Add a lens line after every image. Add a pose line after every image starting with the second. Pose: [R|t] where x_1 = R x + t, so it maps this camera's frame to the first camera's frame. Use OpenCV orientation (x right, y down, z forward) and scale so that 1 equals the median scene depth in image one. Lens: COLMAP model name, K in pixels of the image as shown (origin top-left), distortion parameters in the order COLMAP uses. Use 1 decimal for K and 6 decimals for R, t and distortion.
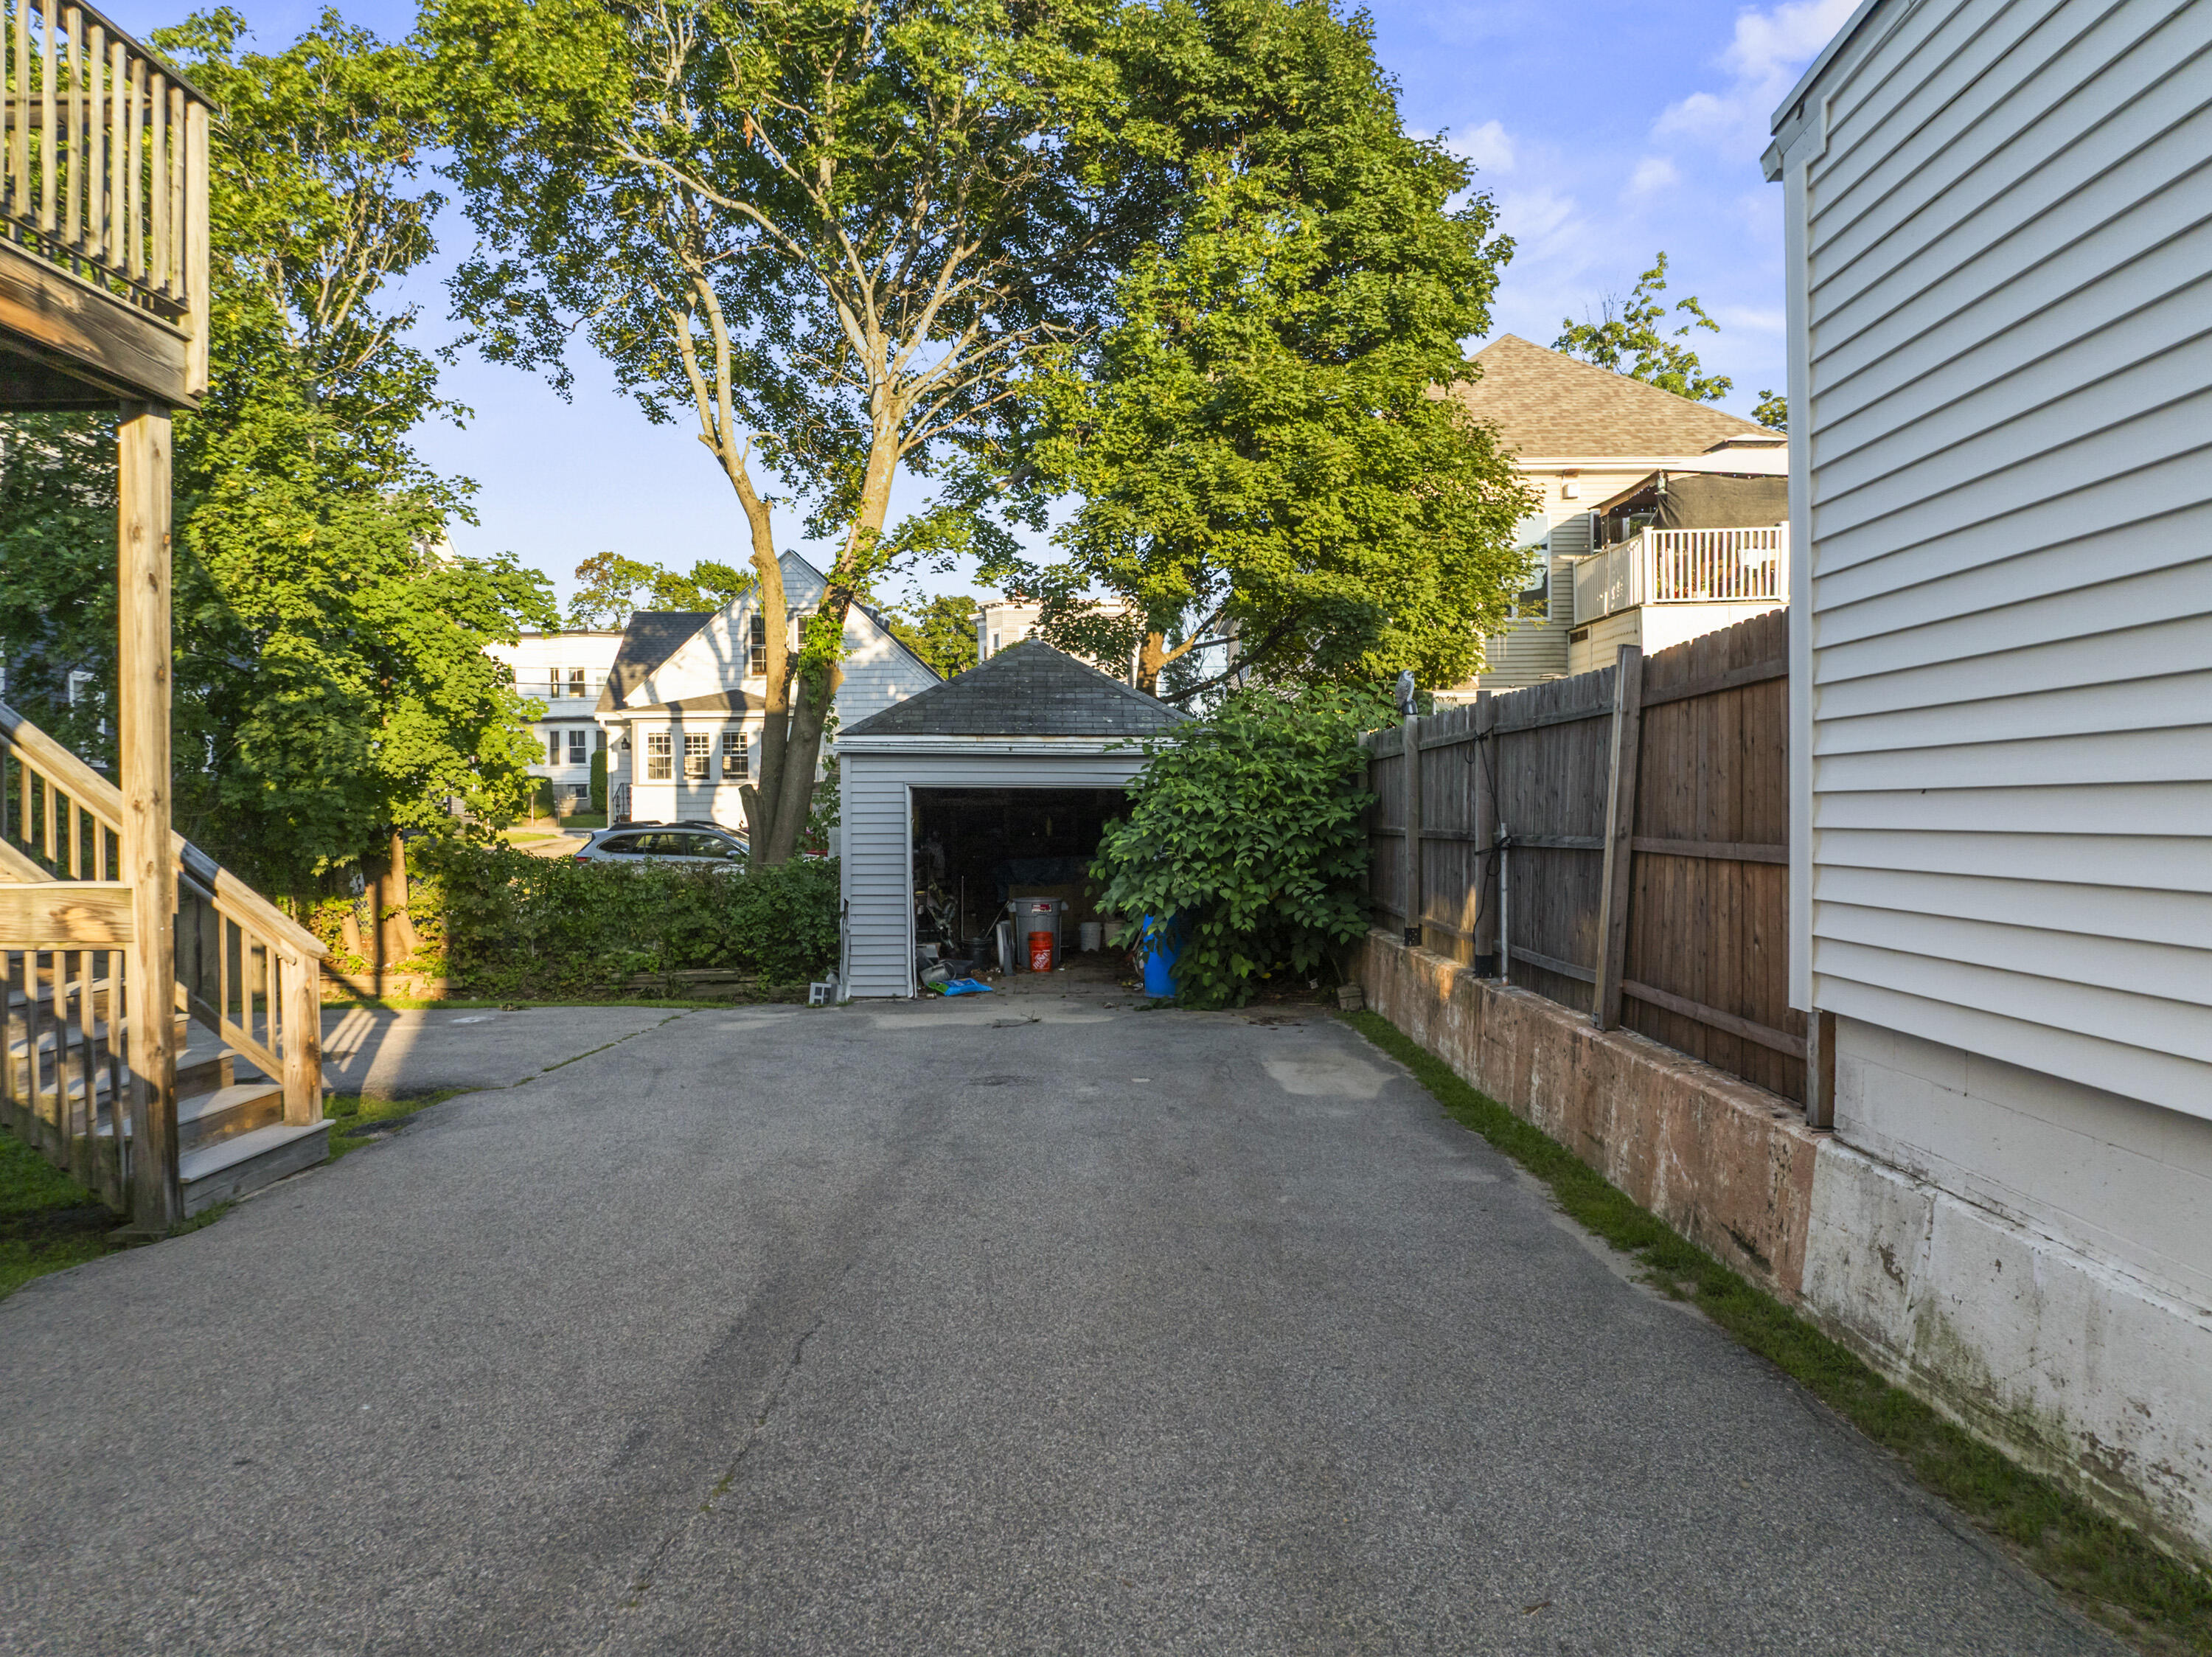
lens RADIAL K [[1589.3, 0, 1160.6], [0, 1589.3, 838.7], [0, 0, 1]] dist [-0.039405, 0.009390]
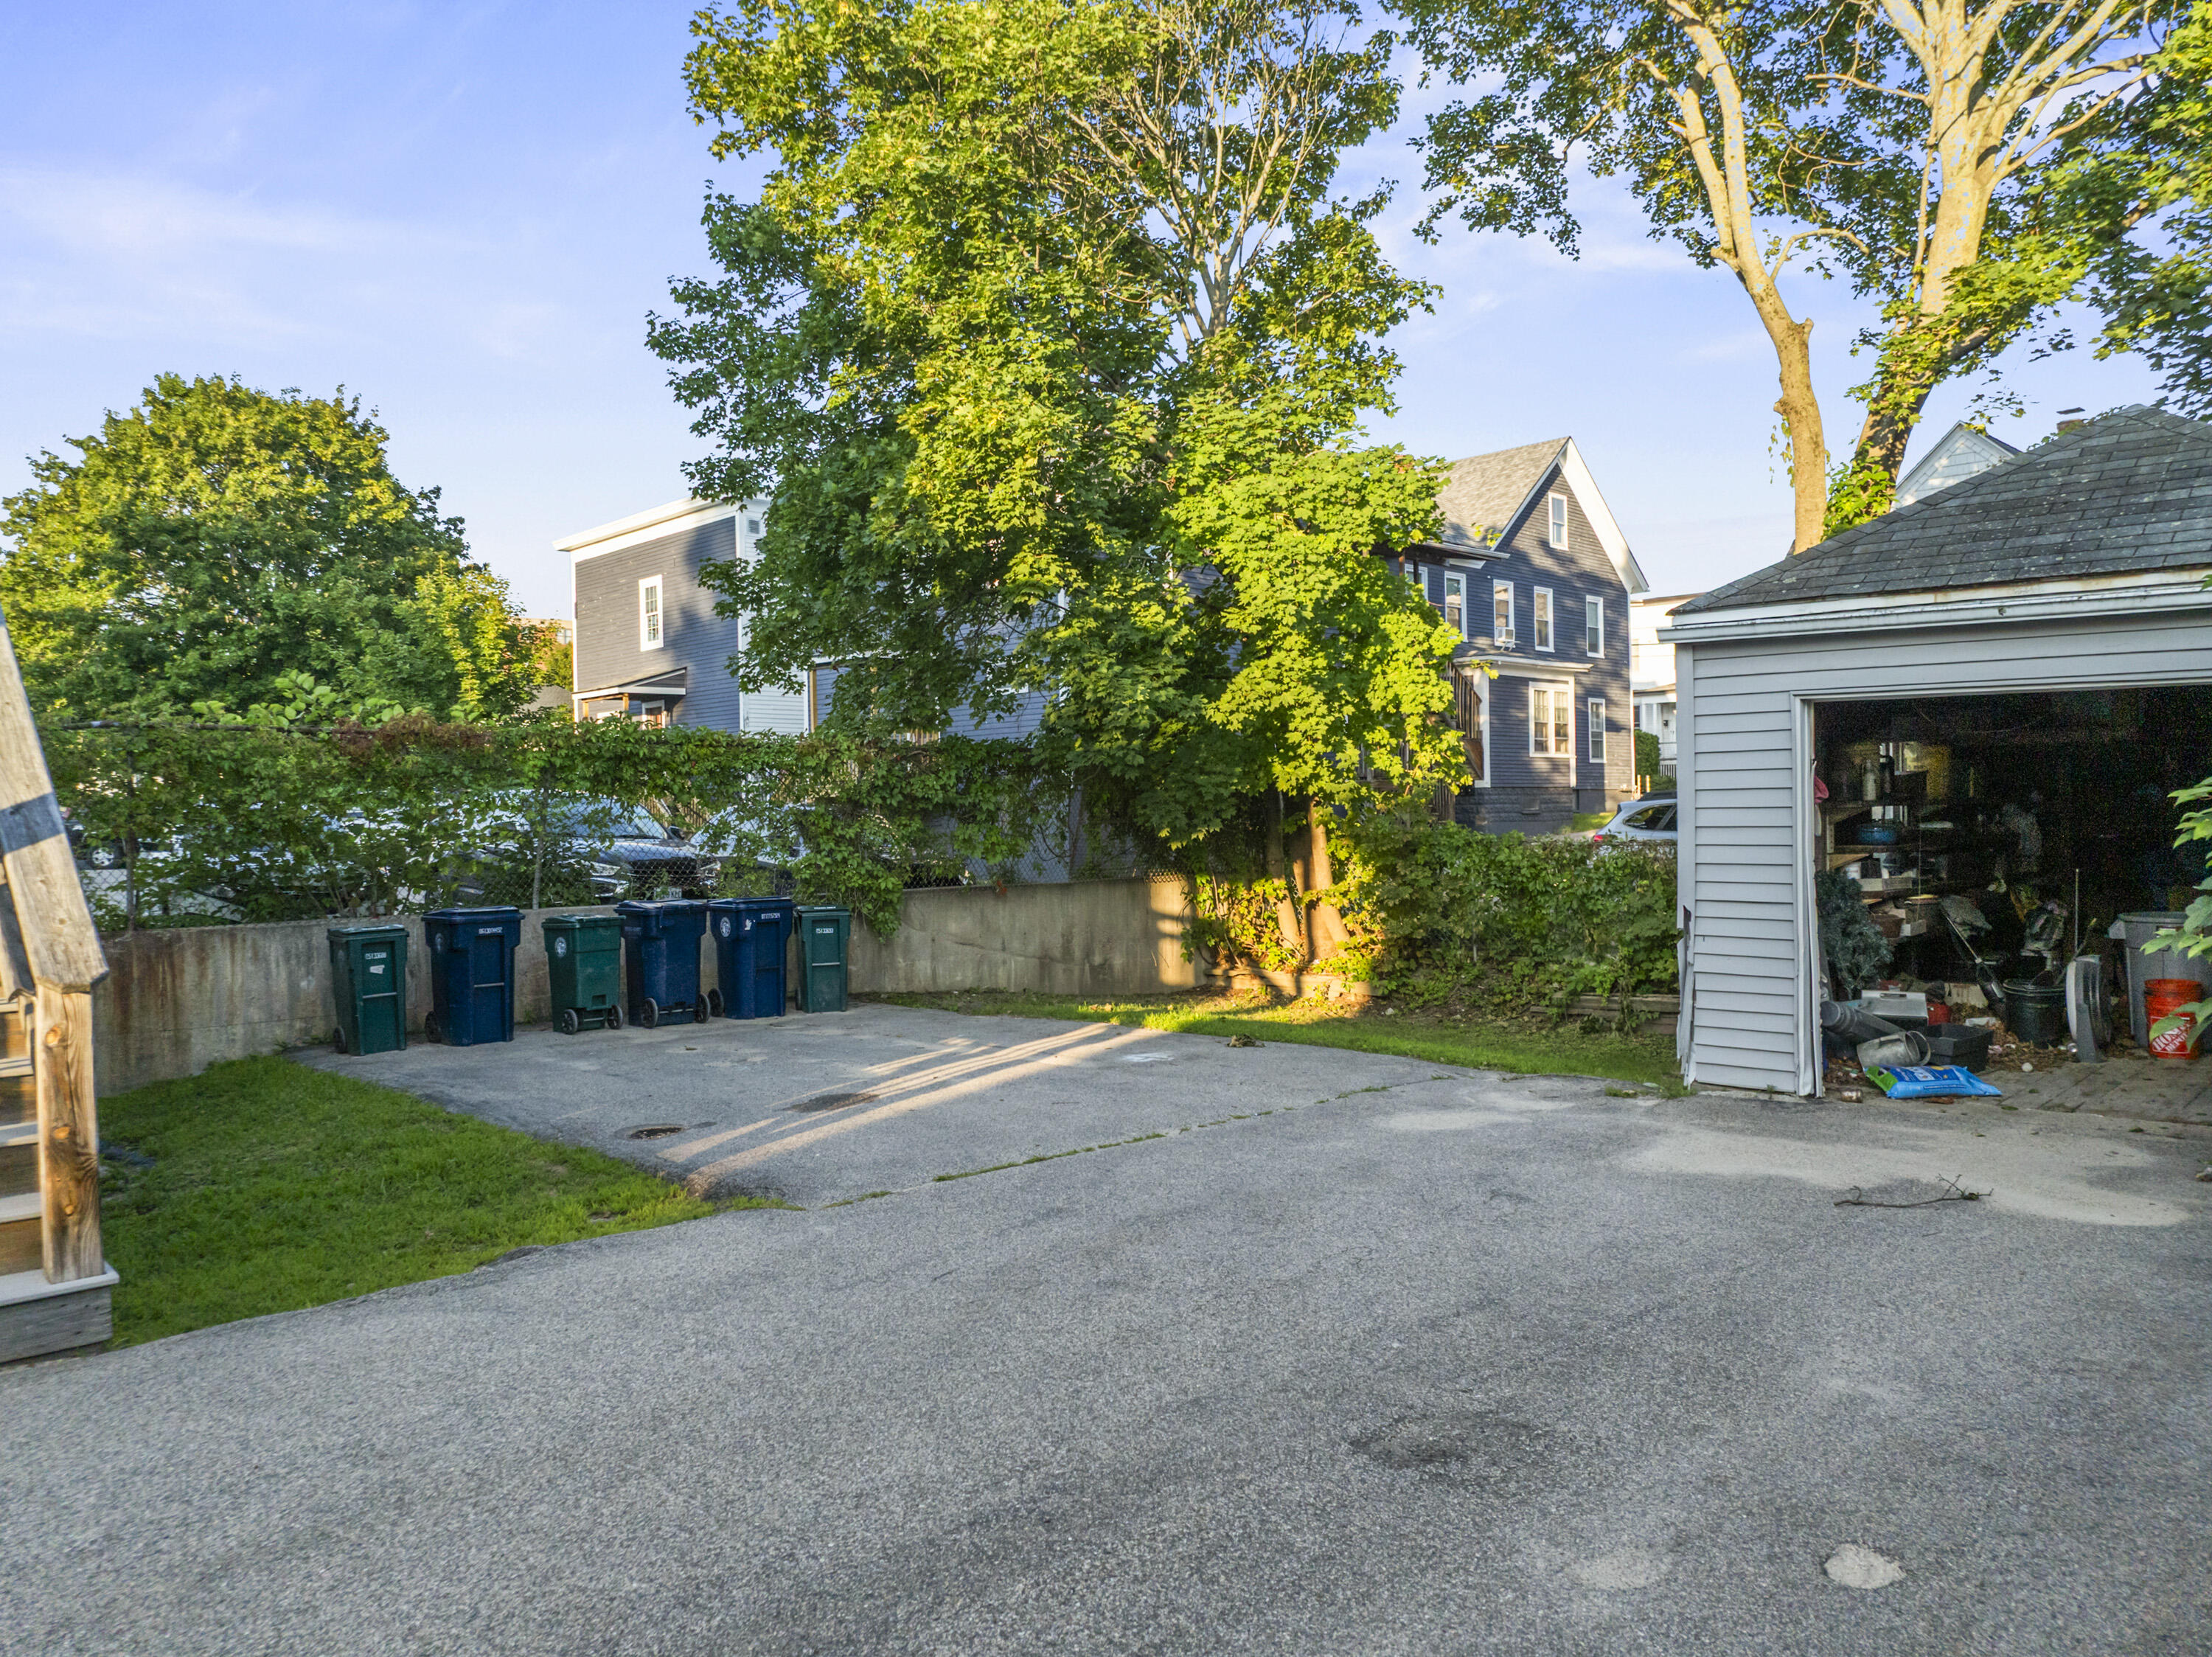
lens RADIAL K [[1606.1, 0, 1106.0], [0, 1606.1, 828.5], [0, 0, 1]] dist [-0.029578, 0.003412]
pose [[0.691231, 0.000954, -0.722633, 0.043315], [0.002720, 0.999989, 0.003923, 0.005201], [0.722629, -0.004677, 0.691221, 0.300031]]
